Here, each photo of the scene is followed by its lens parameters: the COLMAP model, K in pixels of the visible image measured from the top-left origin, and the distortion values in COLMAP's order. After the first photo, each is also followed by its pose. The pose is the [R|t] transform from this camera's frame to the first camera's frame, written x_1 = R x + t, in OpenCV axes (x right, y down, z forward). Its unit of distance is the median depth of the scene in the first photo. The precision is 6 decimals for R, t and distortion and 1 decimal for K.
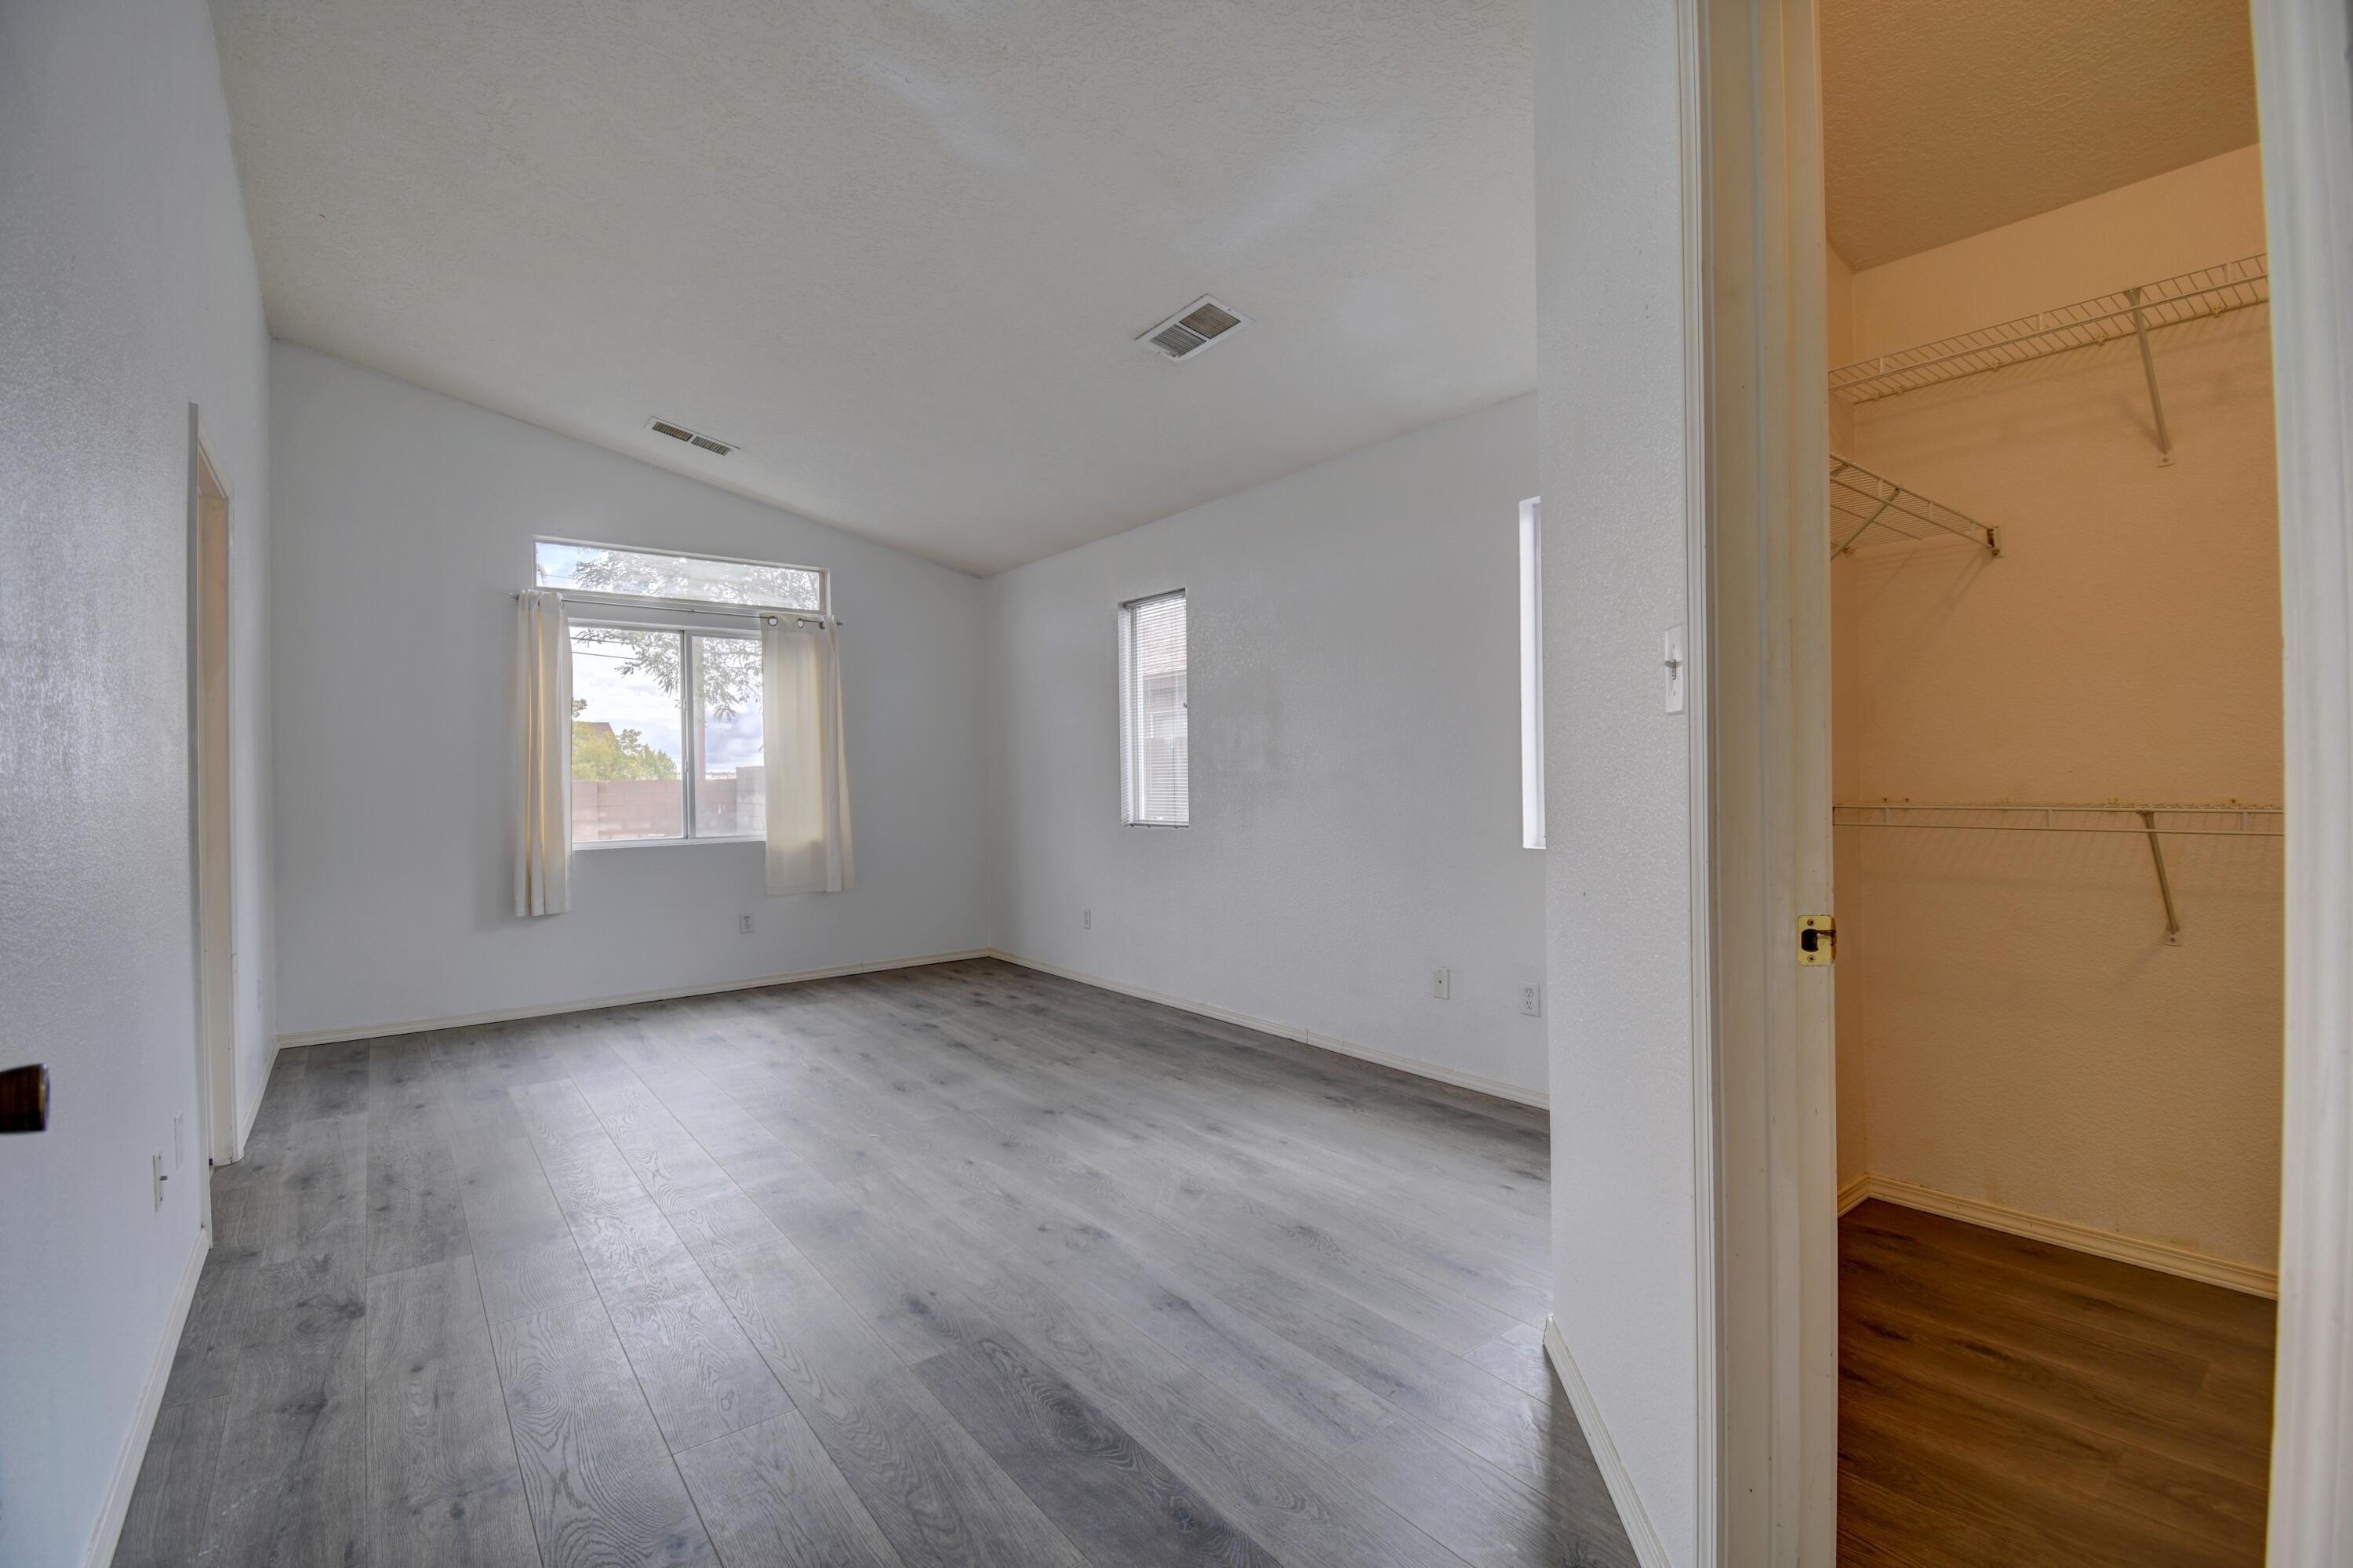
lens RADIAL K [[1037.2, 0, 1156.9], [0, 1037.2, 775.6], [0, 0, 1]] dist [0.013829, -0.022899]
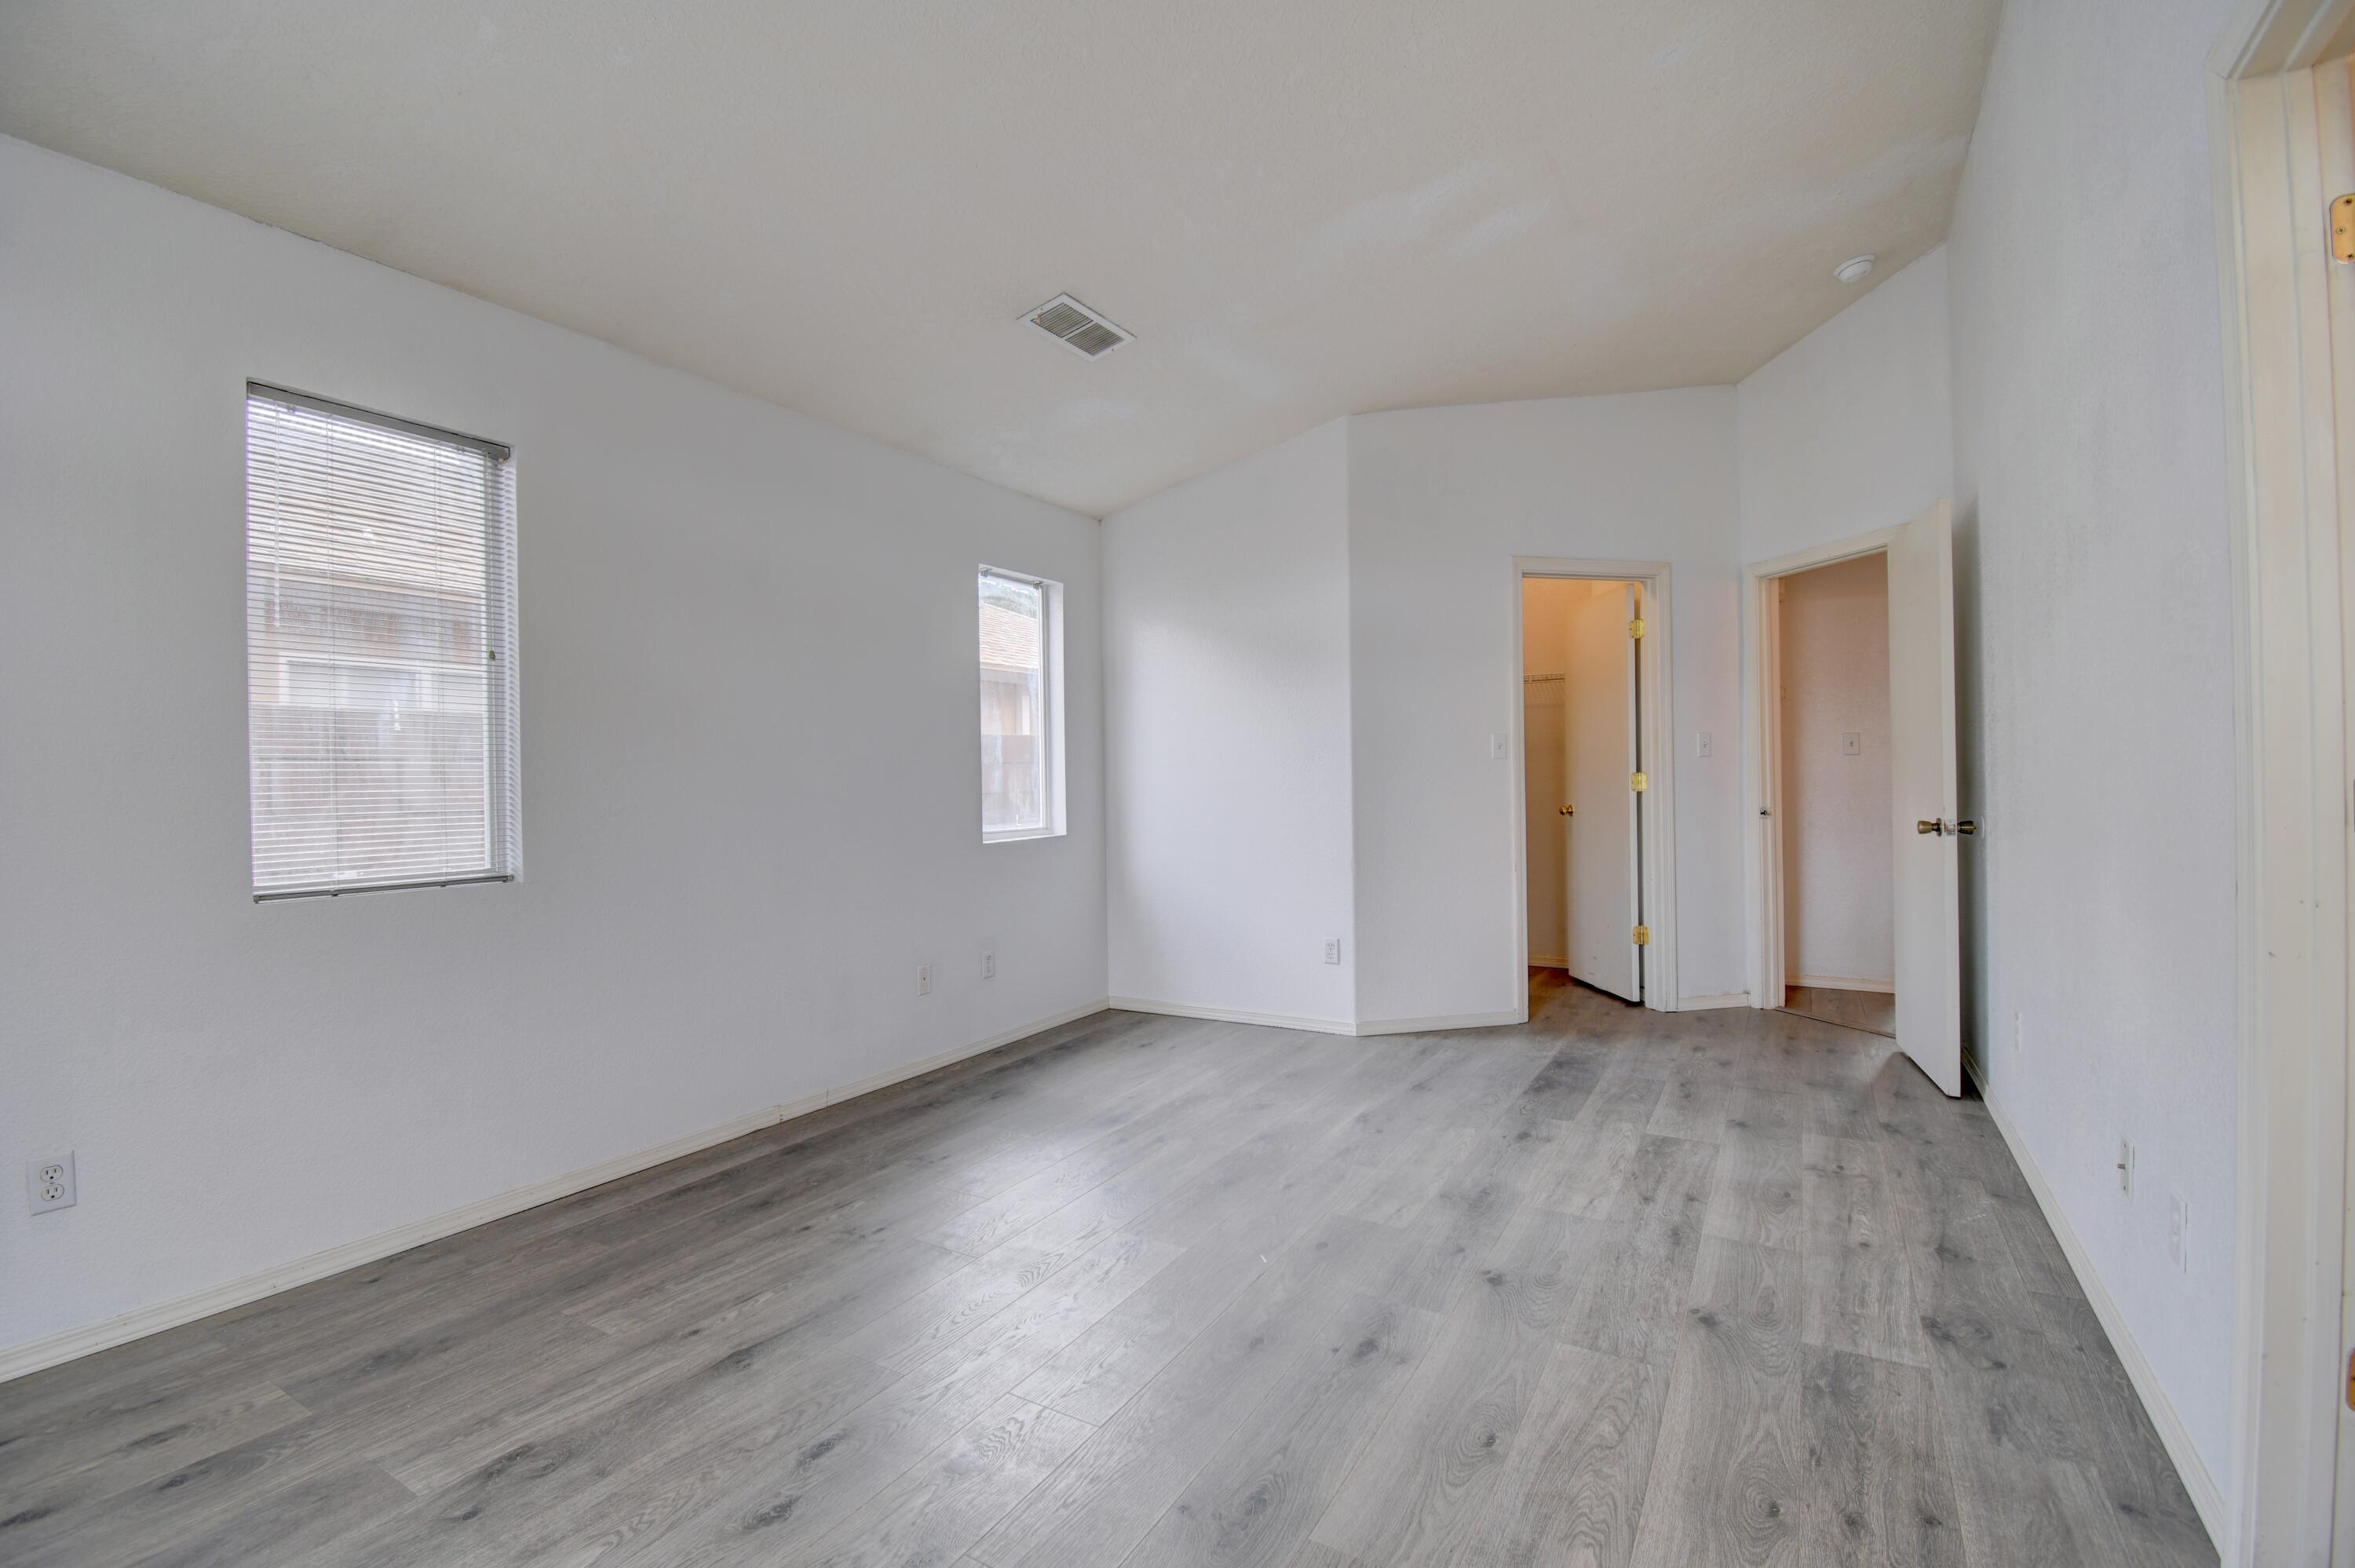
lens RADIAL K [[1017.0, 0, 1177.5], [0, 1017.0, 784.0], [0, 0, 1]] dist [0.016885, -0.021370]
pose [[-0.368105, 0.016870, 0.929631, -1.112710], [0.019759, 0.999752, -0.010319, 0.016578], [-0.929574, 0.014570, -0.368347, 1.575815]]
